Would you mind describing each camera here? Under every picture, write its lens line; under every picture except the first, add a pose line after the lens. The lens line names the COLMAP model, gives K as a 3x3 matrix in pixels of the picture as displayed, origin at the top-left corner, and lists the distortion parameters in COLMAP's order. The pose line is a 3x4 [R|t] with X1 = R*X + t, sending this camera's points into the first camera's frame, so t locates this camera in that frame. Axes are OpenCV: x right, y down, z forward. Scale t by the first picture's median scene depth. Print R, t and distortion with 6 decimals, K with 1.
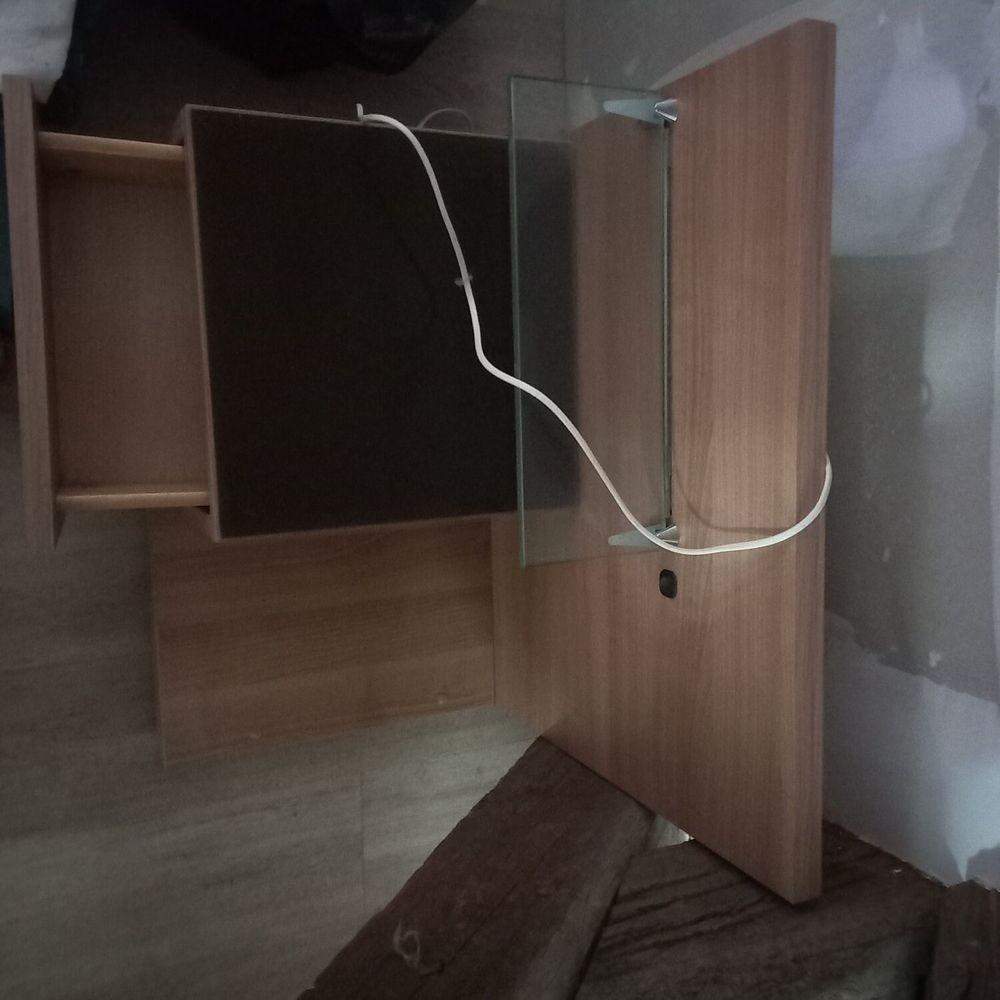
lens RADIAL K [[976.3, 0, 500.0], [0, 976.3, 500.0], [0, 0, 1]] dist [0.114215, -0.124574]
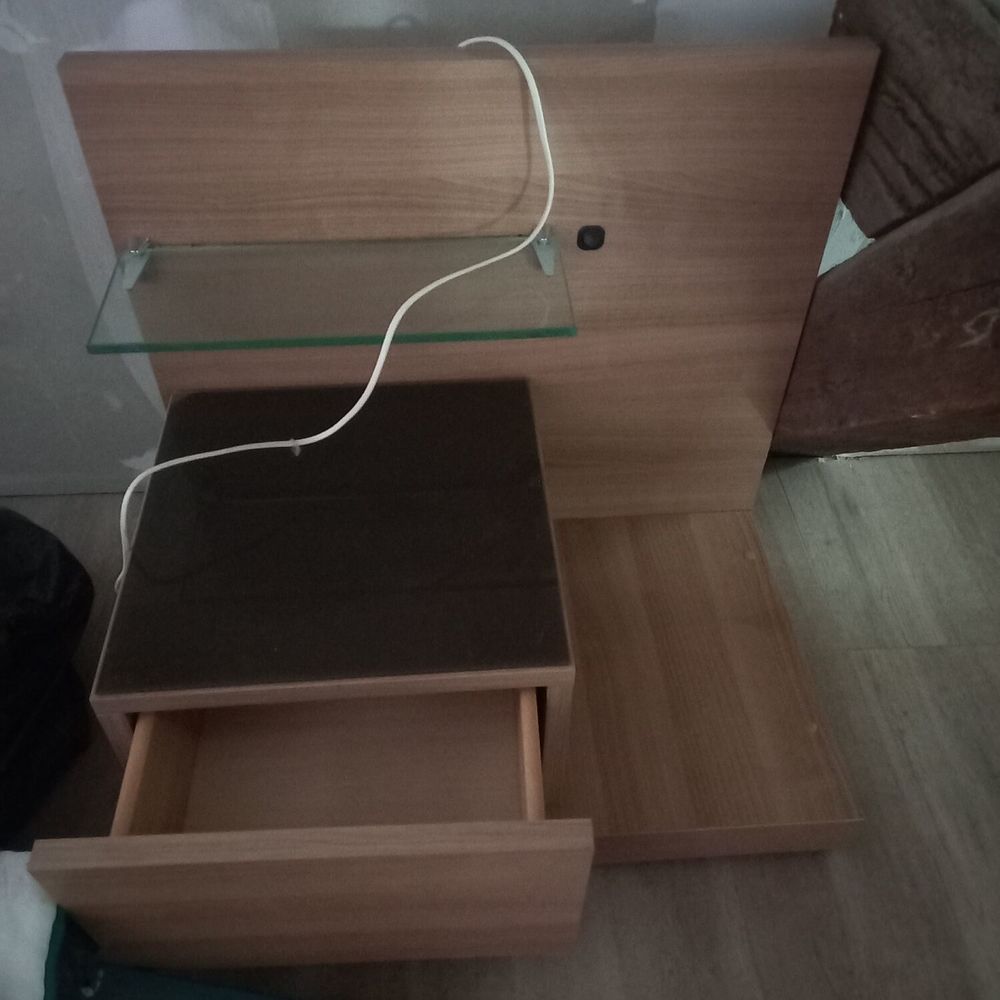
lens RADIAL K [[976.3, 0, 500.0], [0, 976.3, 500.0], [0, 0, 1]] dist [0.114215, -0.124574]
pose [[-0.036825, -0.945778, 0.322719, -0.436401], [0.995921, -0.061354, -0.066166, 0.044268], [0.082378, 0.318966, 0.944179, 0.116025]]
